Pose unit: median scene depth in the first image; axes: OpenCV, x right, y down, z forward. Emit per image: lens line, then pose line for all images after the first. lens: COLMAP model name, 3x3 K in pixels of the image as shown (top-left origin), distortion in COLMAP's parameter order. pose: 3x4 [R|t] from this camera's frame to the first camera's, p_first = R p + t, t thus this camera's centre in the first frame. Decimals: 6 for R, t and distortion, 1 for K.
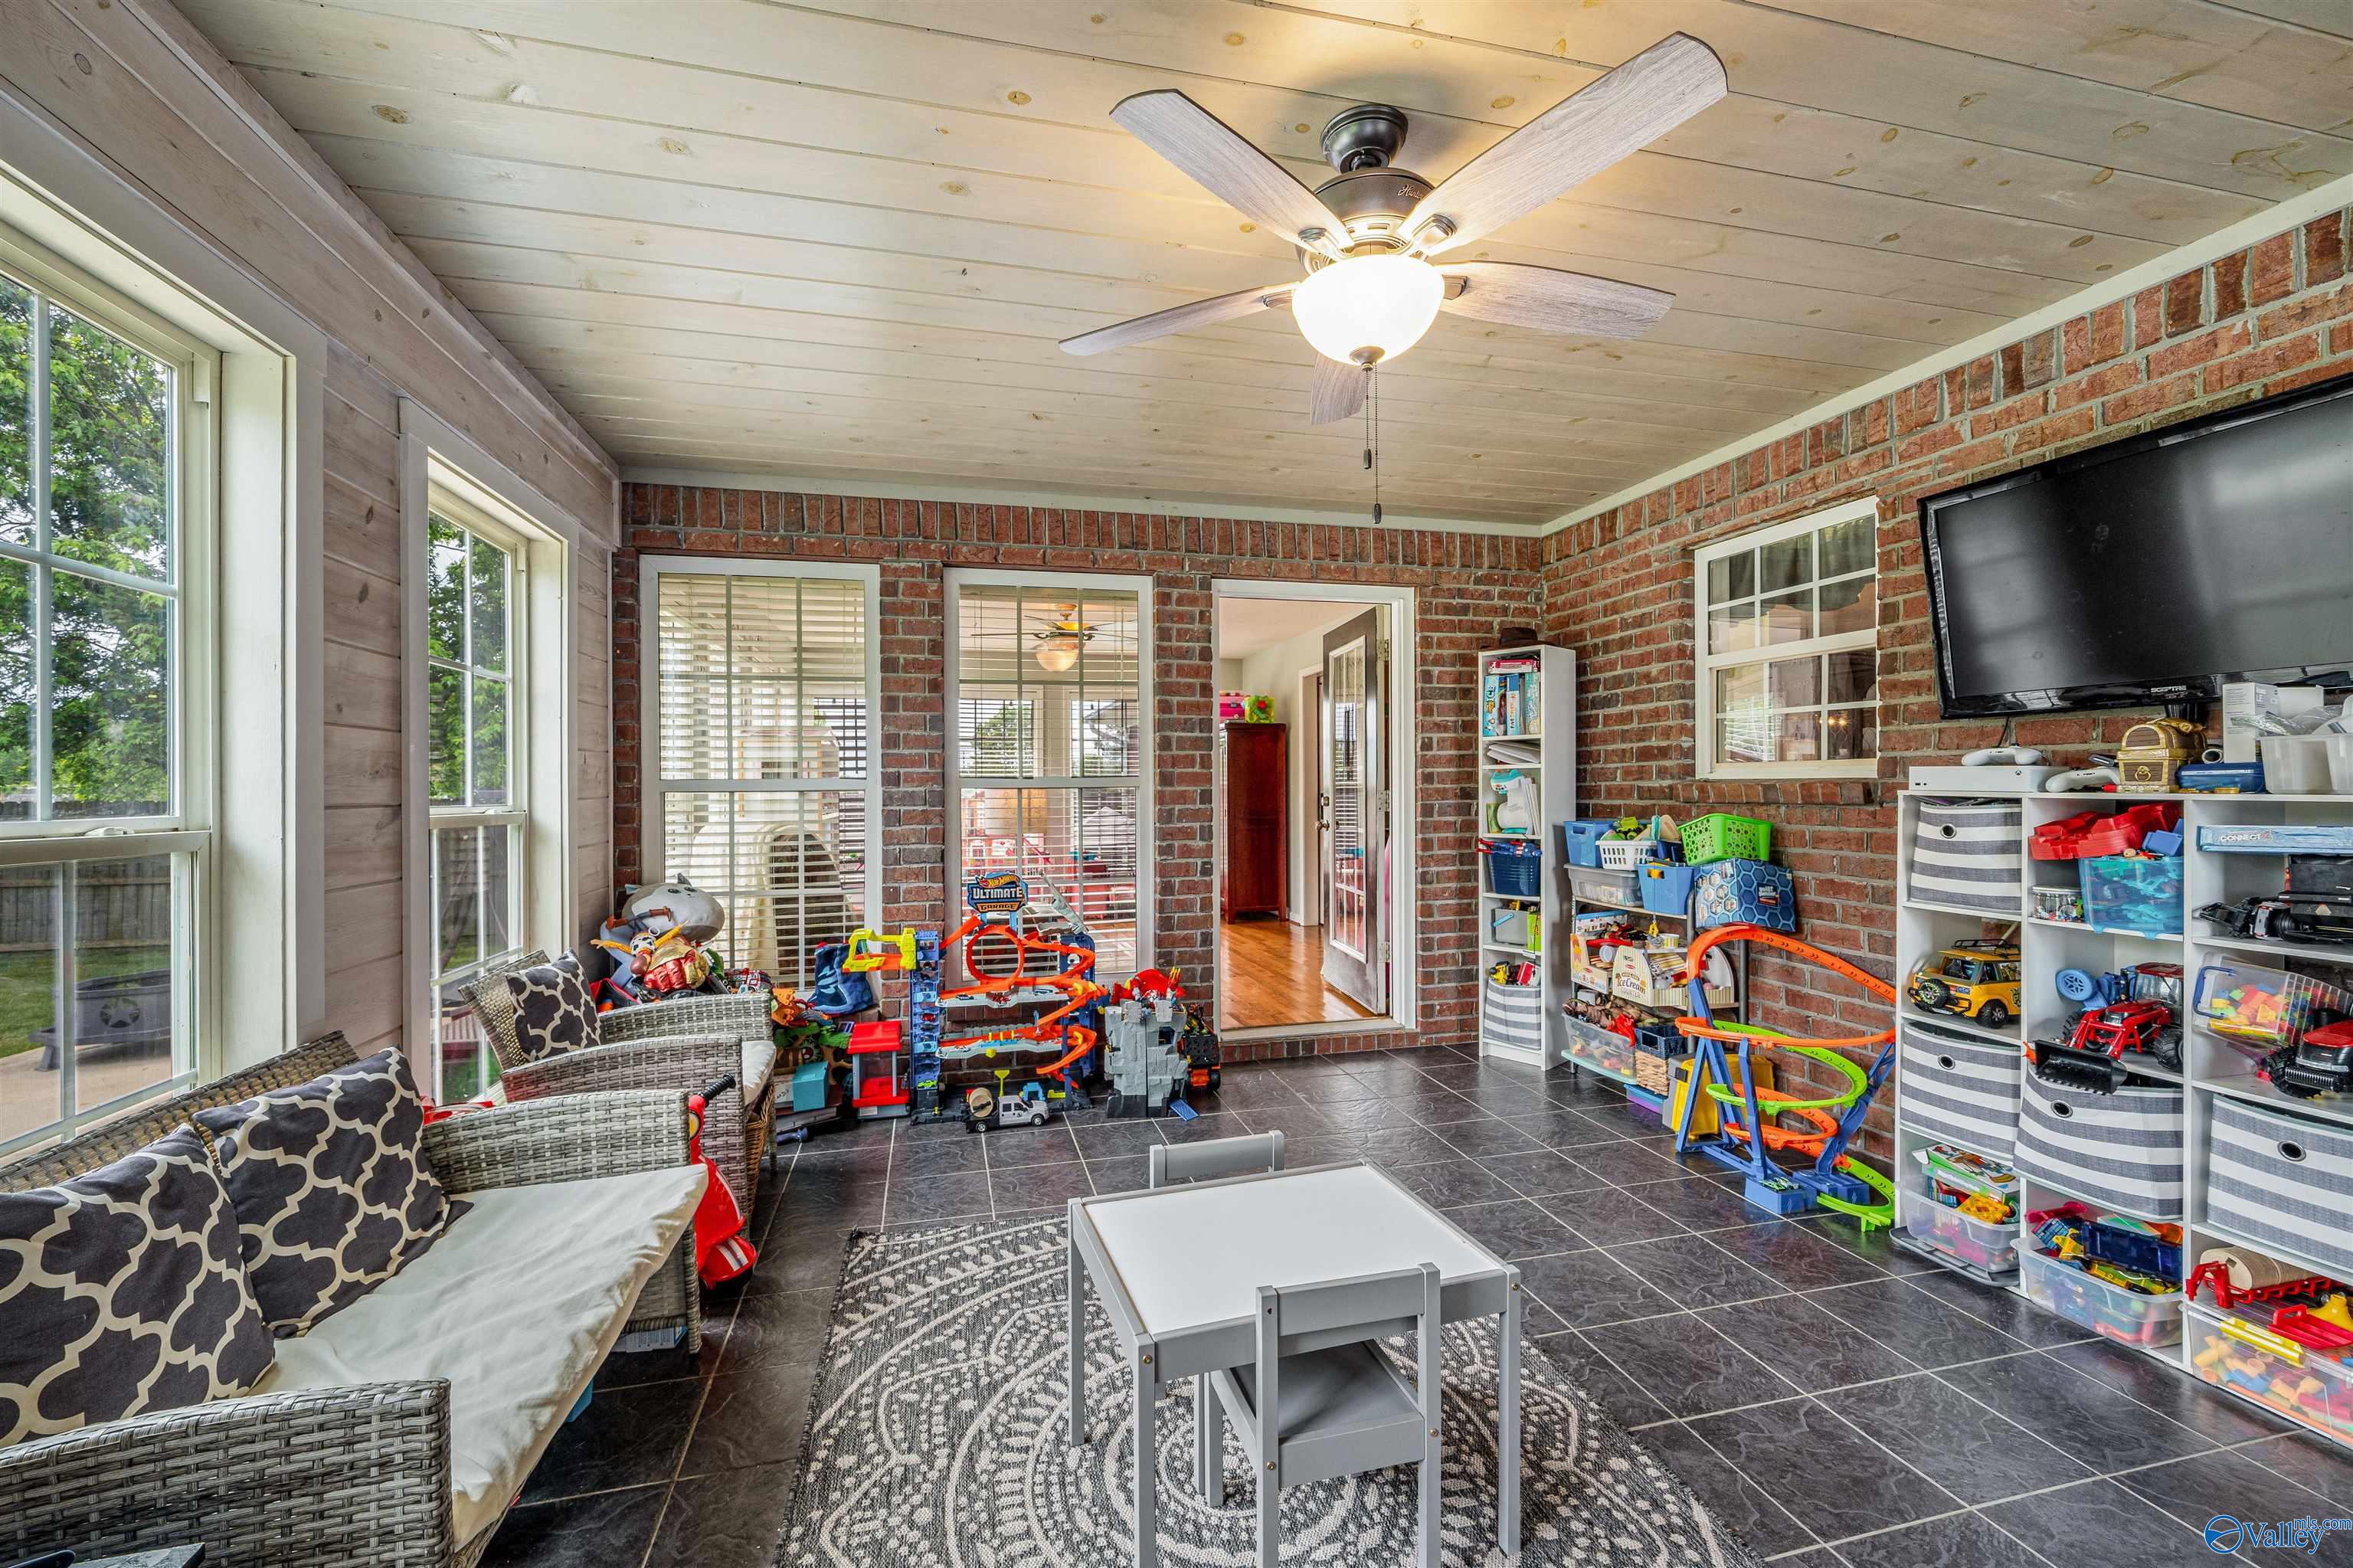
lens RADIAL K [[937.7, 0, 1168.6], [0, 937.7, 783.7], [0, 0, 1]] dist [-0.003988, -0.000488]
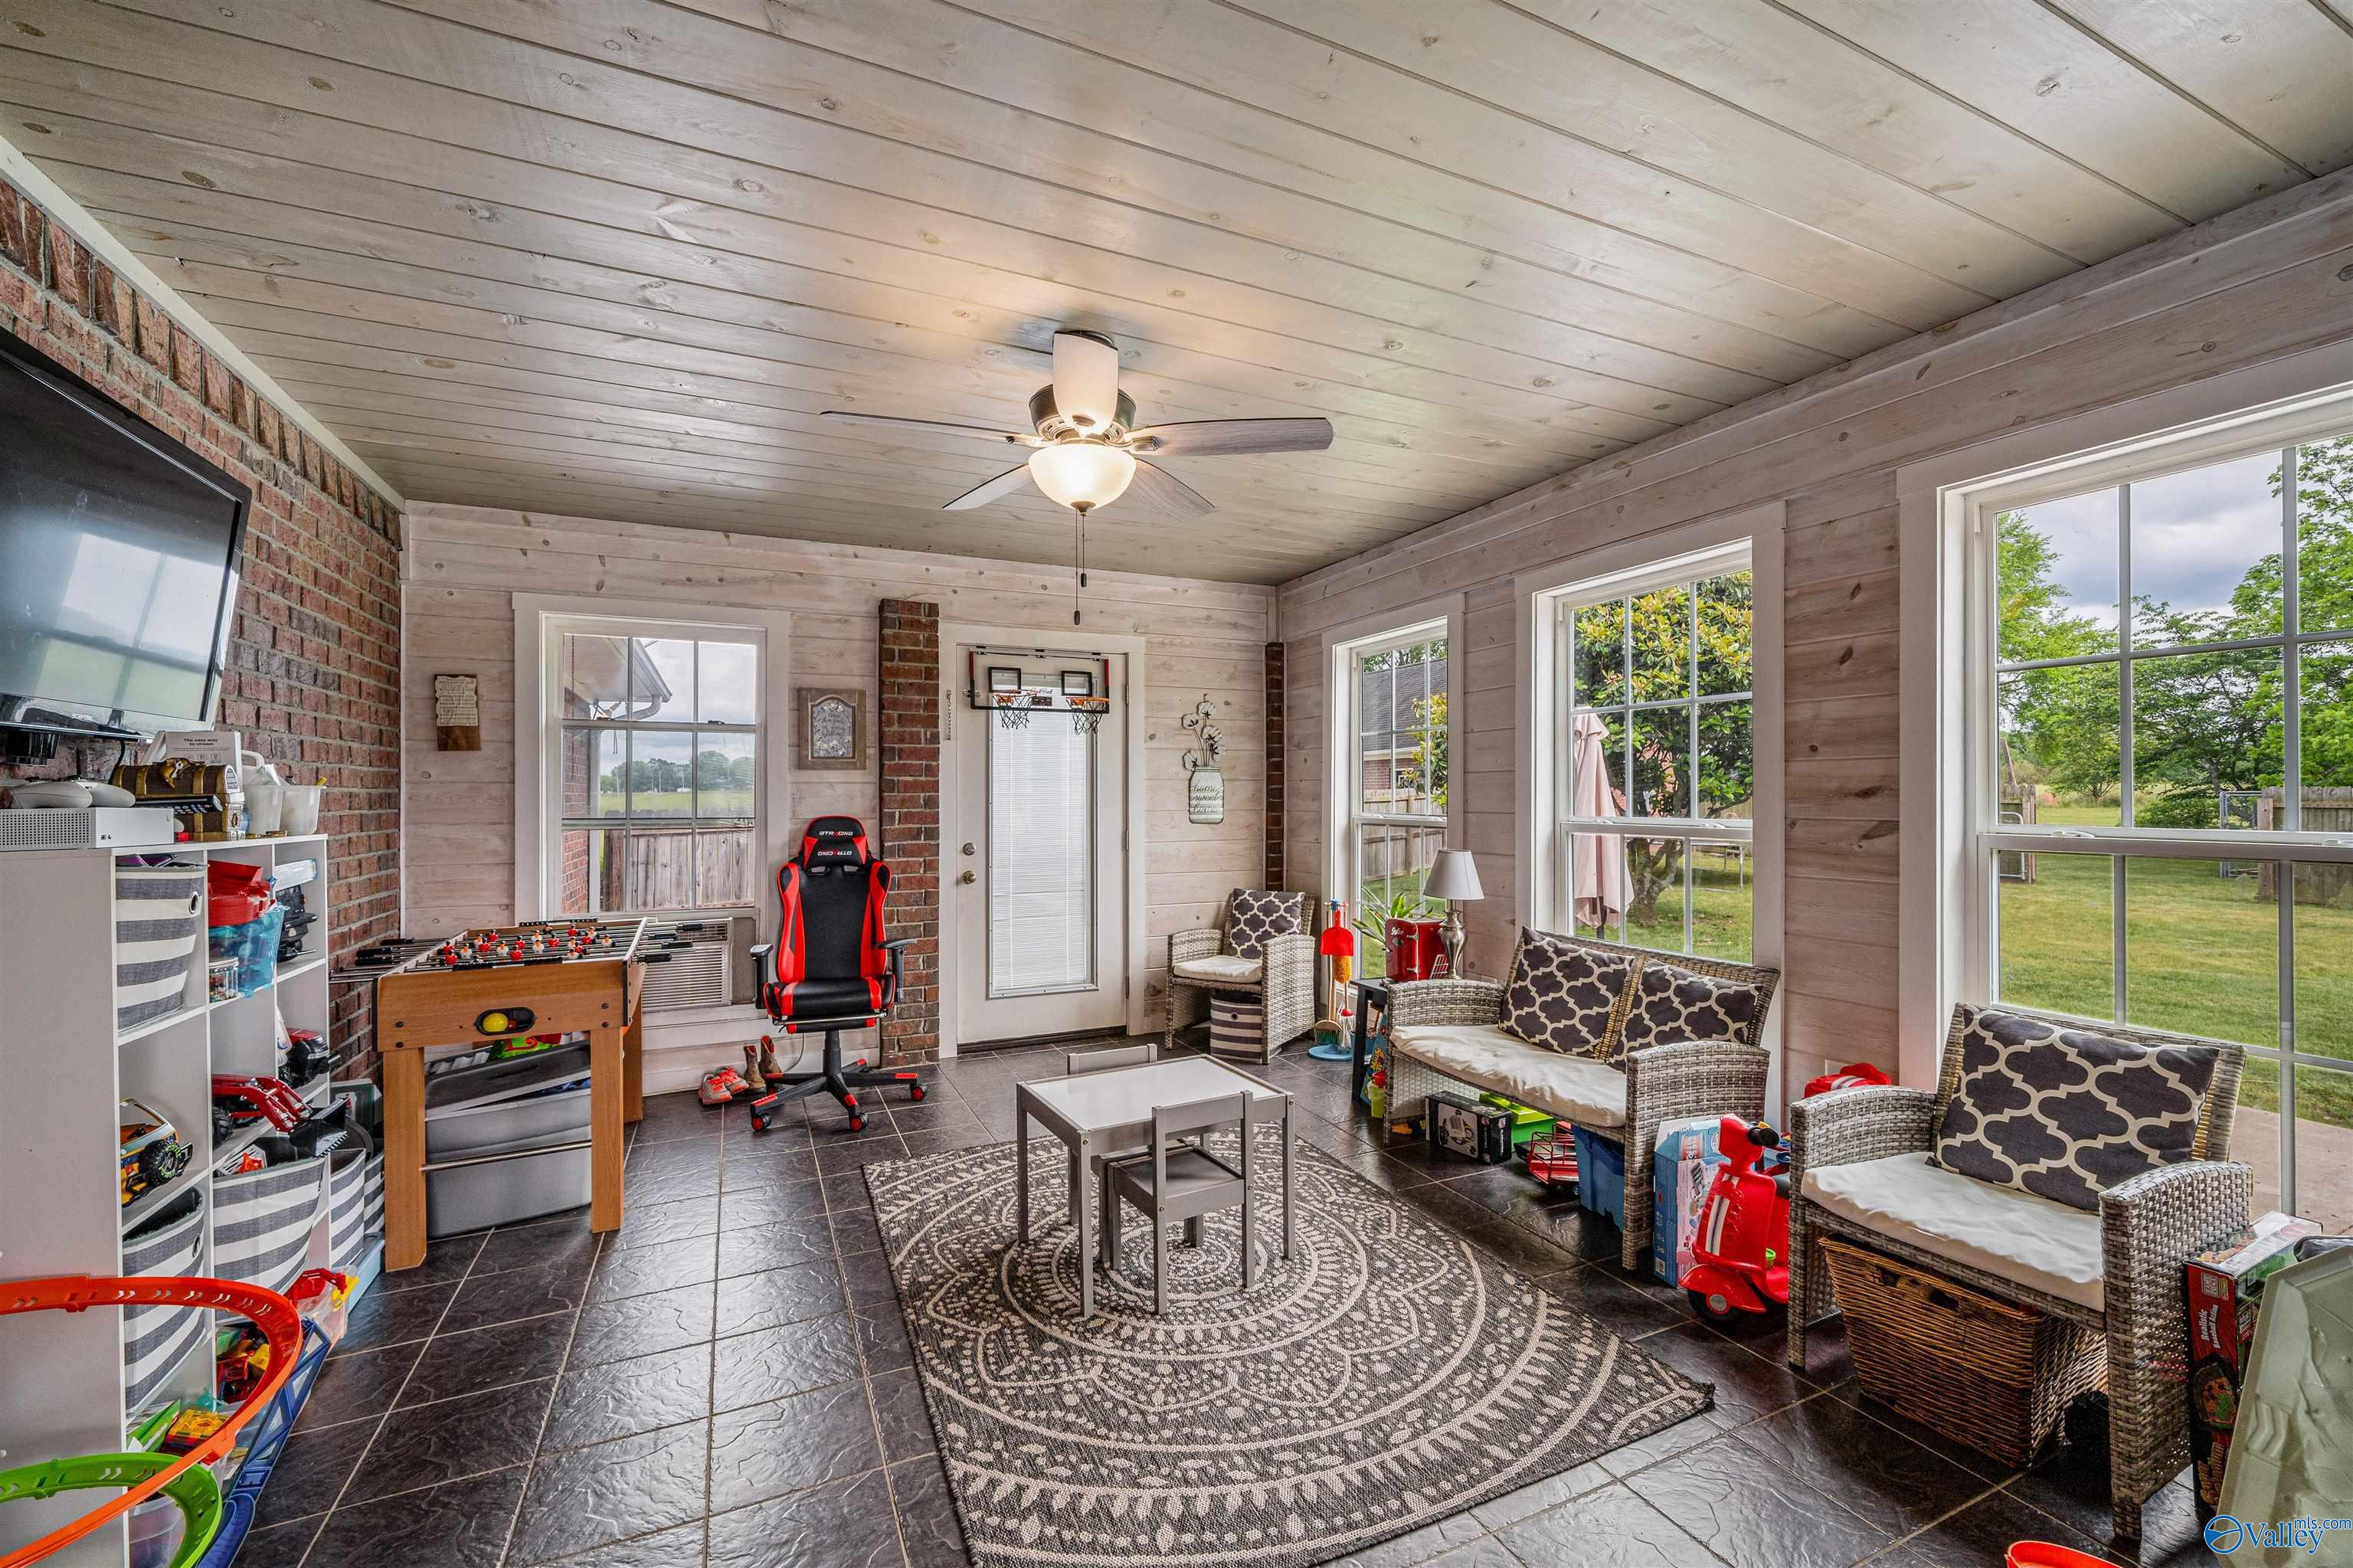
lens RADIAL K [[937.7, 0, 1173.7], [0, 937.7, 798.8], [0, 0, 1]] dist [-0.003988, -0.000488]
pose [[-0.981733, 0.012154, -0.189874, 0.374028], [0.011793, 0.999926, 0.003030, -0.026544], [0.189897, 0.000735, -0.981804, 2.557330]]
